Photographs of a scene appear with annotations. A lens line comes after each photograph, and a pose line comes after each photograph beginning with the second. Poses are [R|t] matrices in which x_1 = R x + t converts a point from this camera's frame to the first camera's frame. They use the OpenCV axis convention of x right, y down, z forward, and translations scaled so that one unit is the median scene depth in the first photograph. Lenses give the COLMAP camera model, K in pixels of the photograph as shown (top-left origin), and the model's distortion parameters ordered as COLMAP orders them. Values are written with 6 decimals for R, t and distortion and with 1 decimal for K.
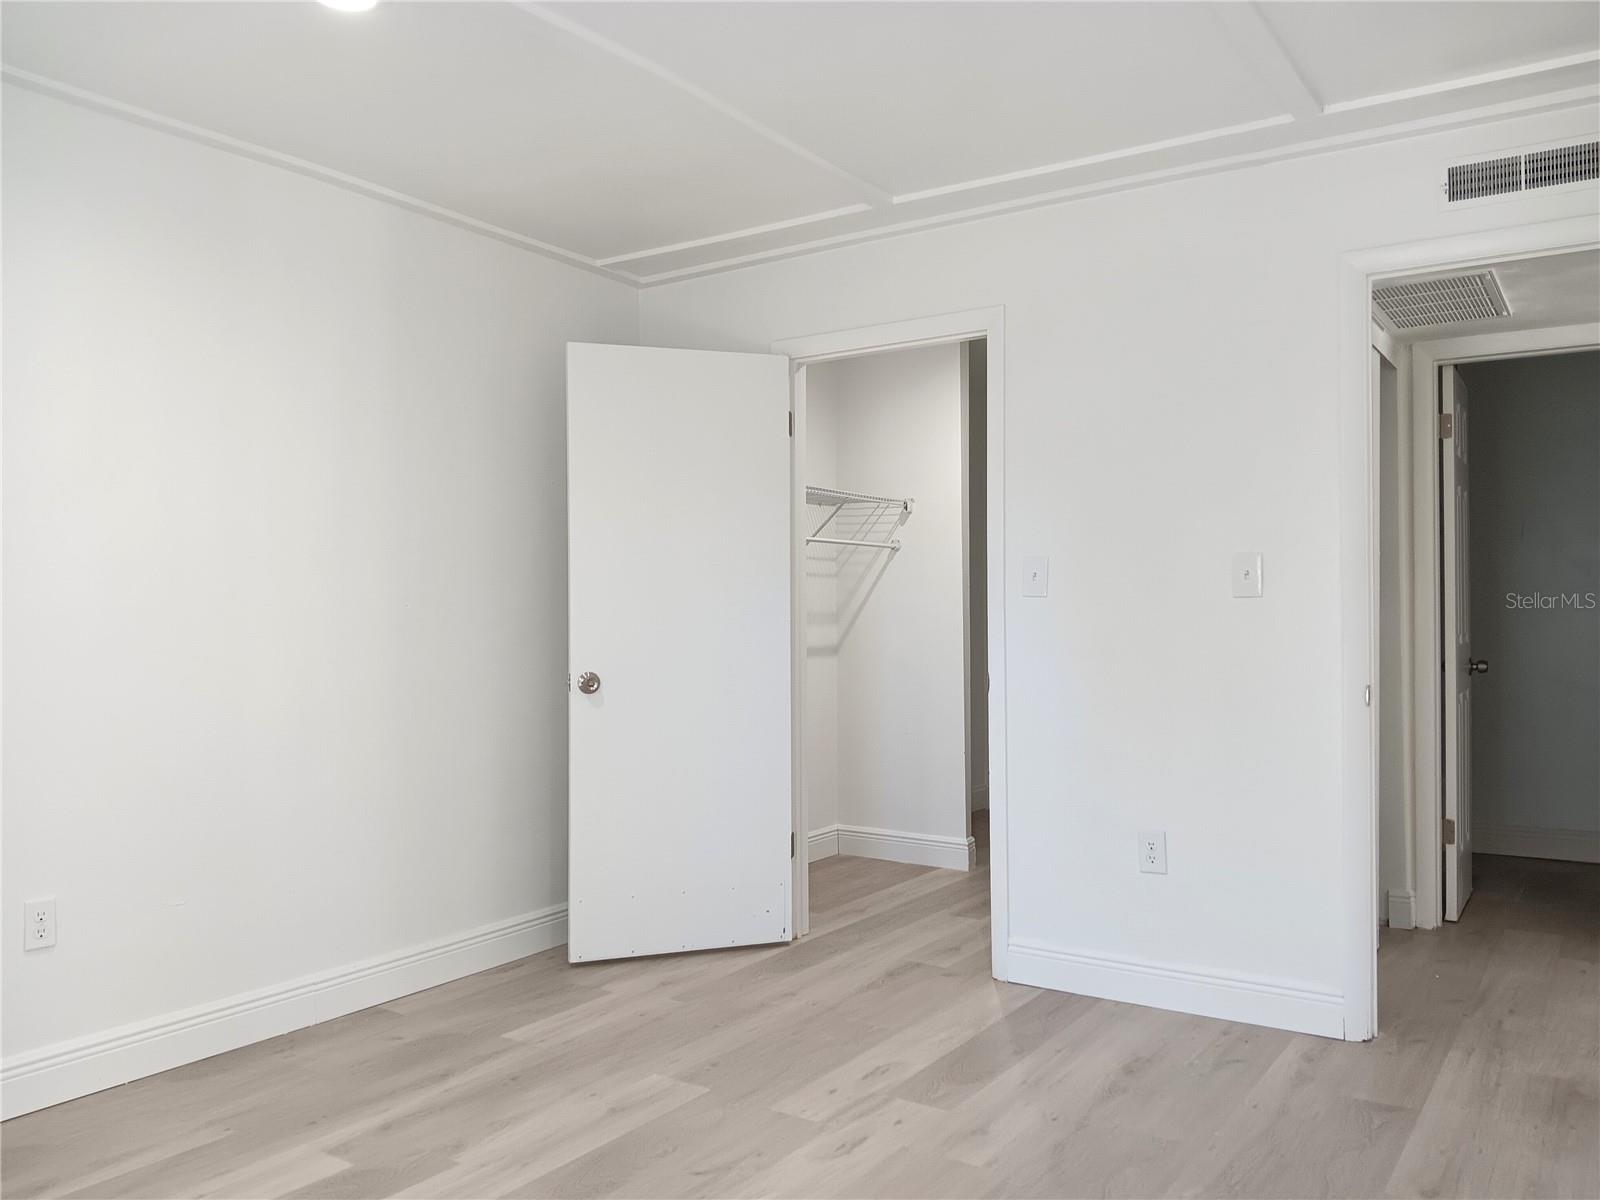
lens RADIAL K [[1247.0, 0, 800.0], [0, 1247.0, 600.0], [0, 0, 1]] dist [-0.001835, -0.001961]
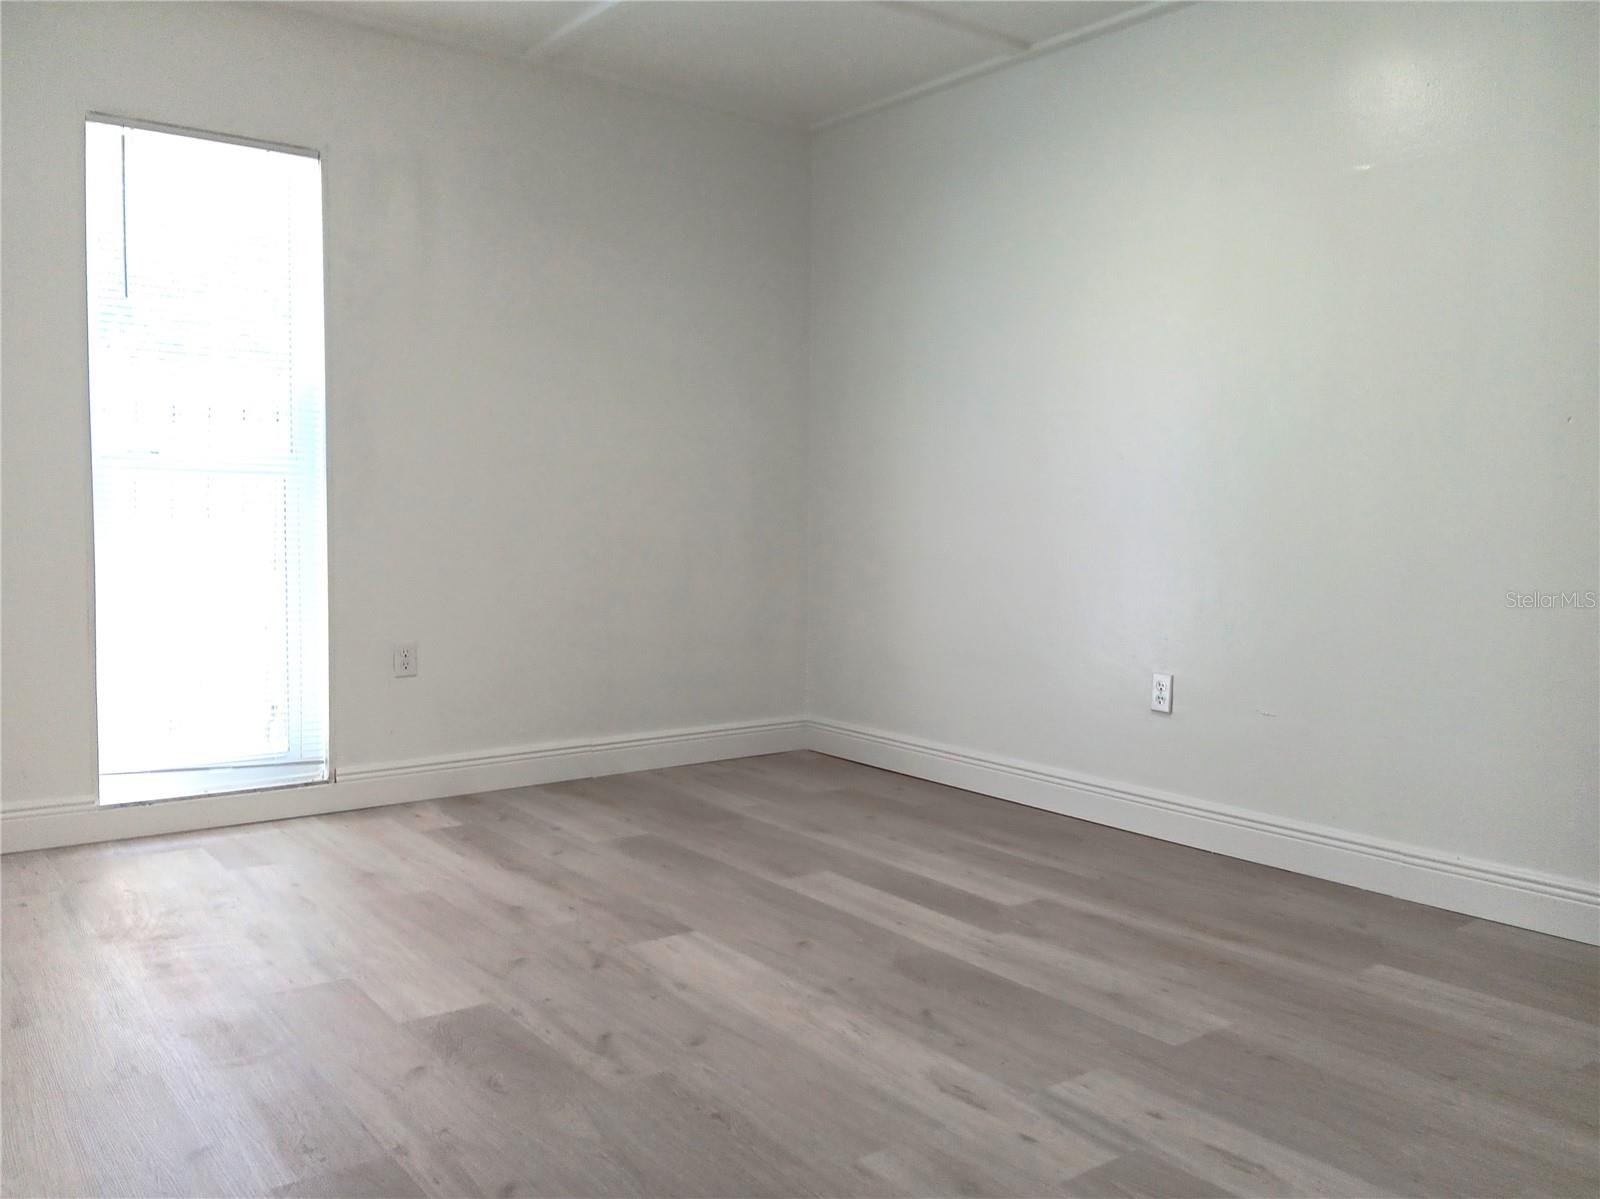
lens RADIAL K [[1247.0, 0, 800.0], [0, 1247.0, 599.5], [0, 0, 1]] dist [-0.001835, -0.001961]
pose [[-0.305835, 0.063216, -0.949984, 0.682813], [-0.002020, 0.997748, 0.067045, 0.075247], [0.952082, 0.022423, -0.305019, 0.997219]]
